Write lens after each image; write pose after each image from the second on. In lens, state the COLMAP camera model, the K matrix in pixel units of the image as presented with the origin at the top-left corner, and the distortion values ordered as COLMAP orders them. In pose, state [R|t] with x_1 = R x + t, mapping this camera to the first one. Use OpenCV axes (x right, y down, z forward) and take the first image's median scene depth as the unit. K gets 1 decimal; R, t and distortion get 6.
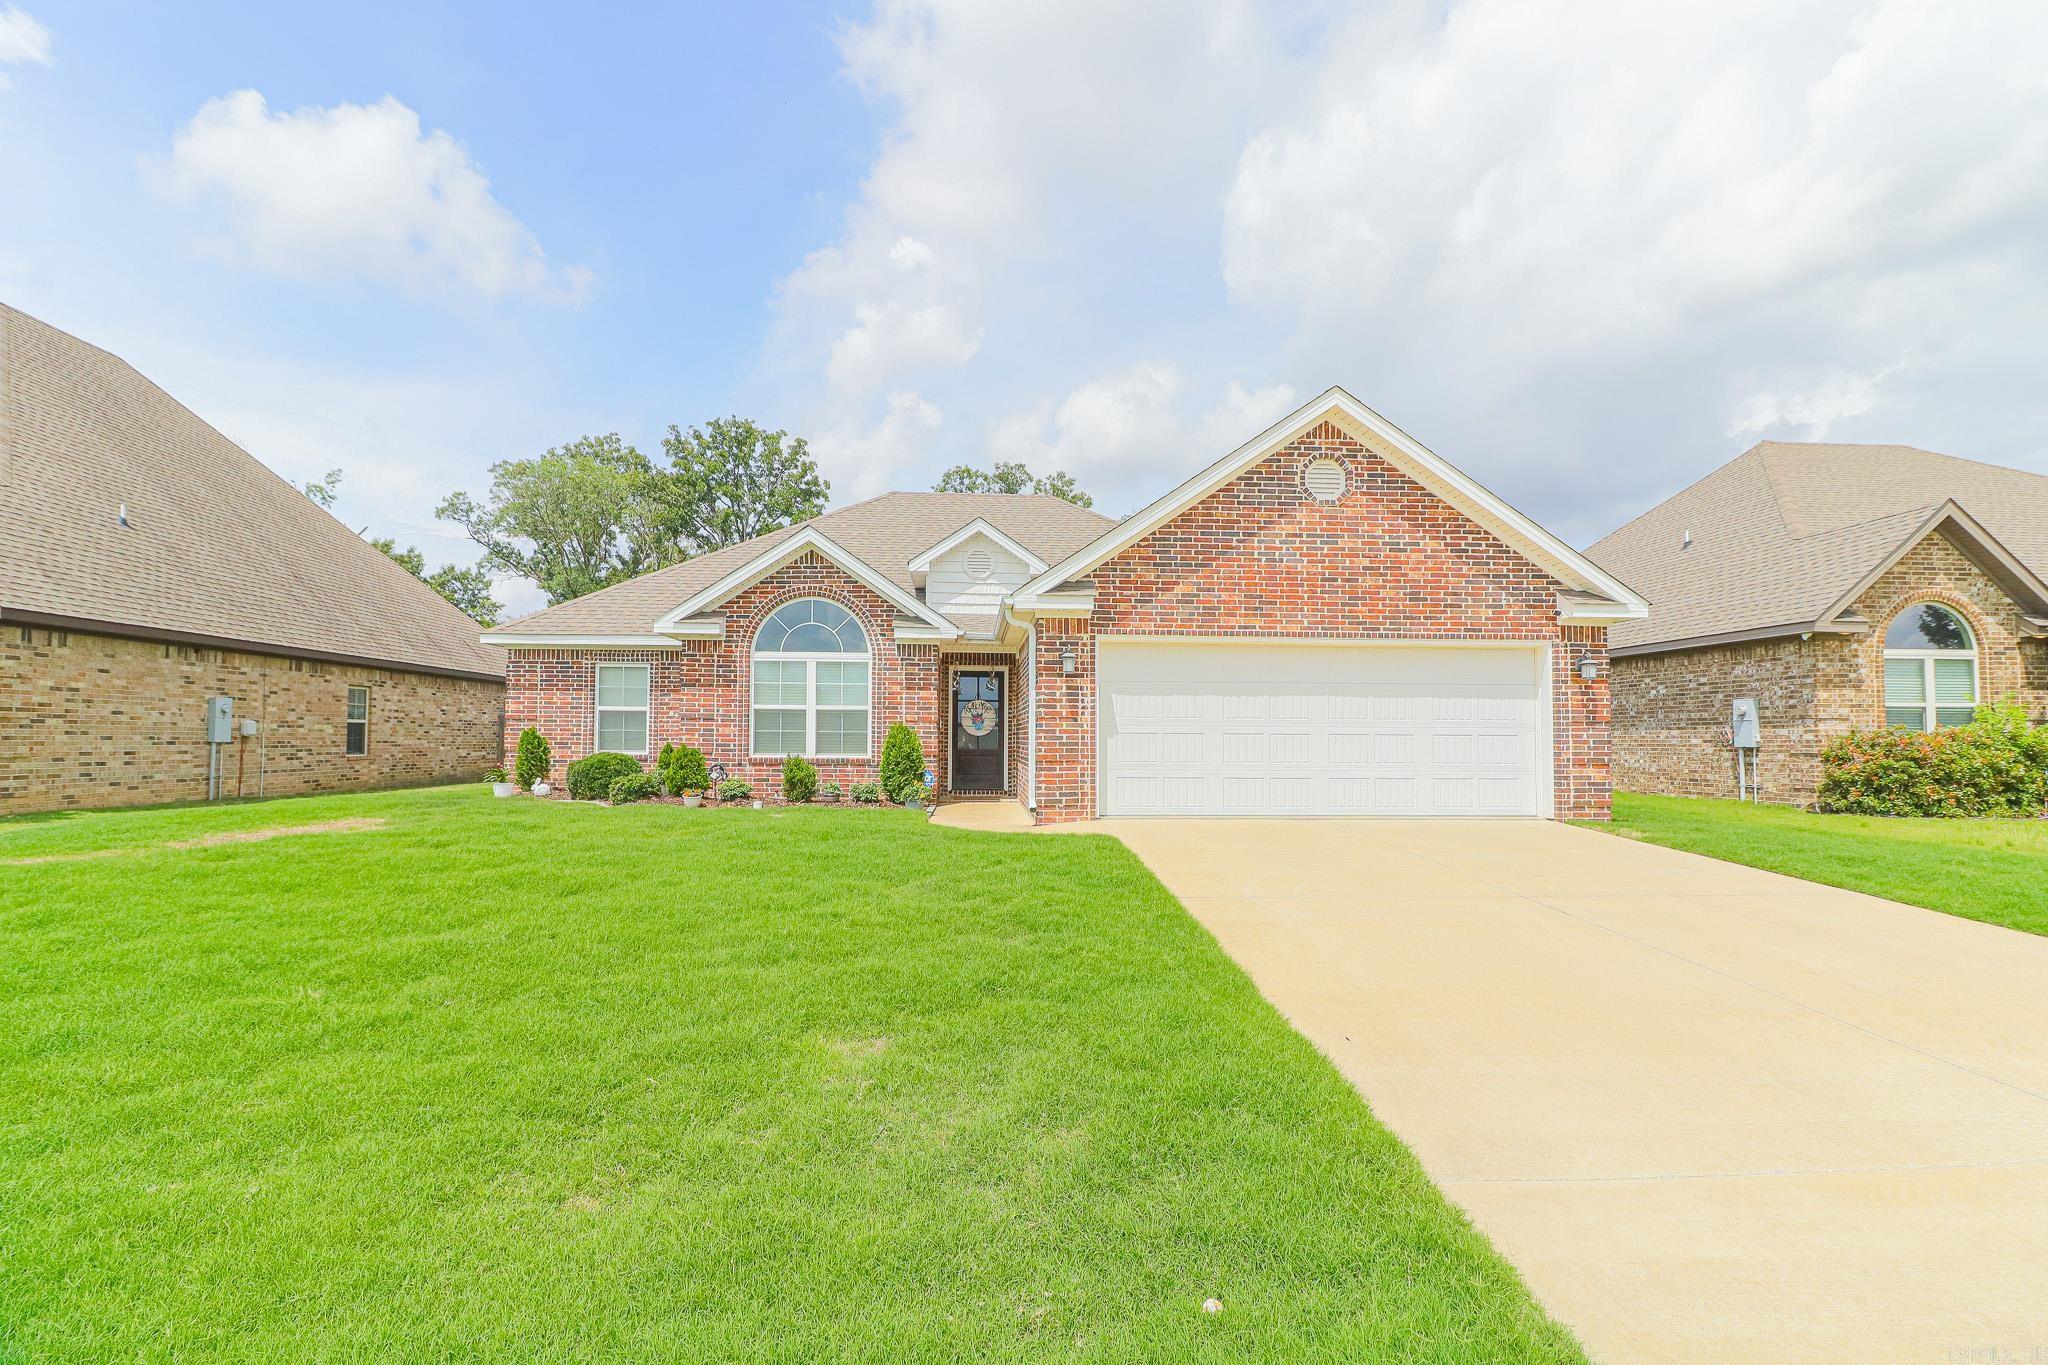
lens RADIAL K [[958.6, 0, 1044.4], [0, 958.6, 701.5], [0, 0, 1]] dist [0.016742, -0.007236]
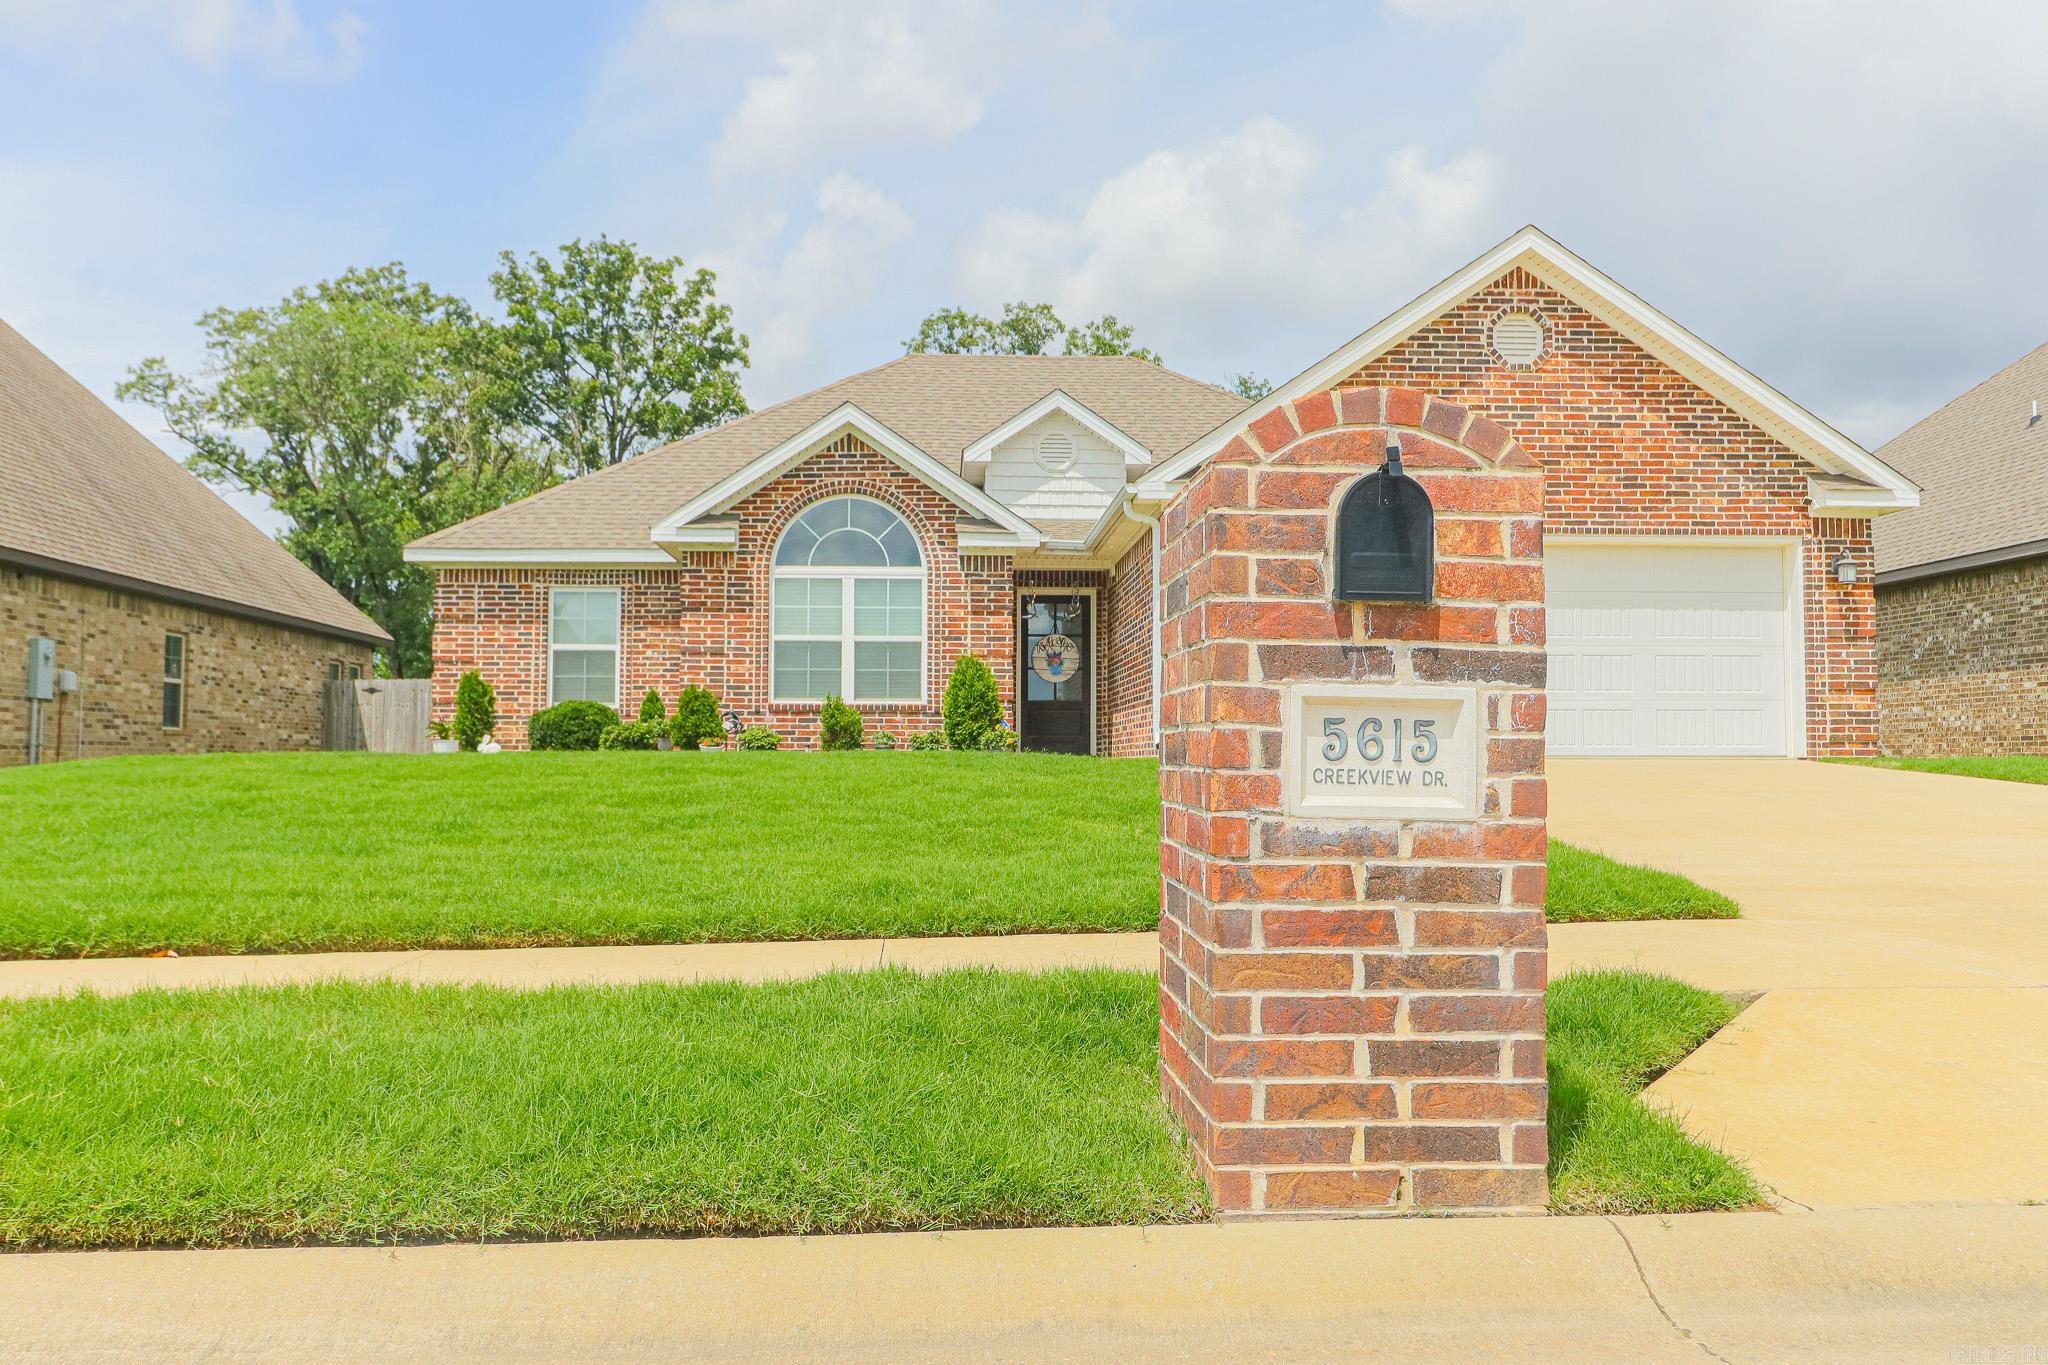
lens RADIAL K [[1675.6, 0, 1013.6], [0, 1675.6, 693.4], [0, 0, 1]] dist [-0.001099, -0.000269]
pose [[0.999728, -0.004070, -0.022968, -0.080689], [0.003831, 0.999938, -0.010435, 0.064467], [0.023009, 0.010344, 0.999682, -0.333171]]
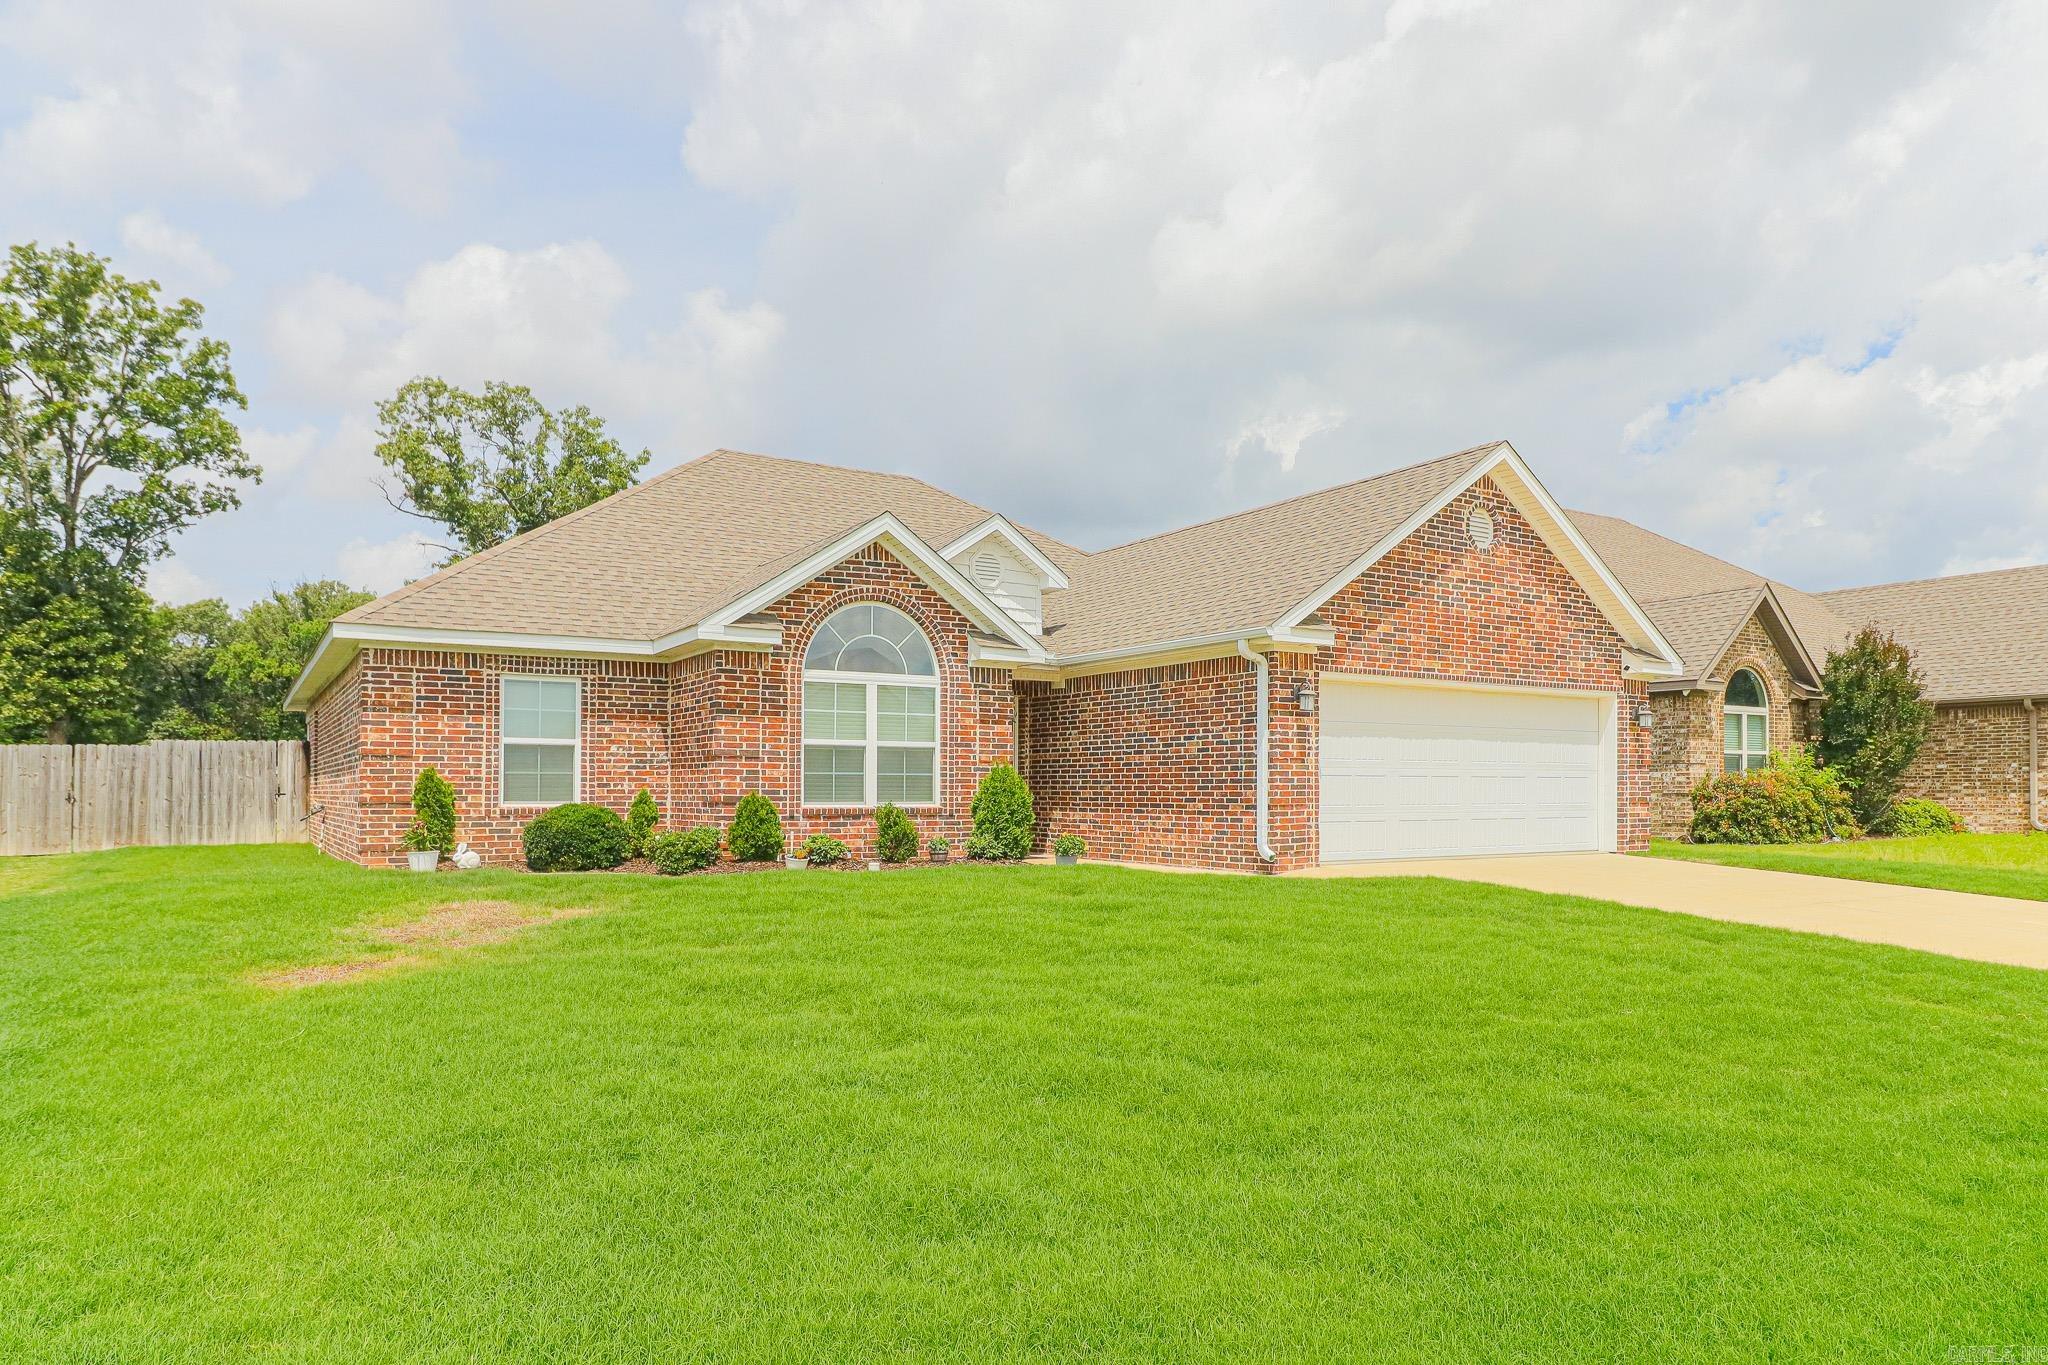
lens RADIAL K [[1315.4, 0, 1013.4], [0, 1315.4, 778.1], [0, 0, 1]] dist [0.003980, -0.007259]
pose [[0.873935, -0.000827, 0.486042, -0.664177], [-0.014267, 0.999524, 0.027354, 0.003366], [-0.485834, -0.030840, 0.873507, 0.005226]]
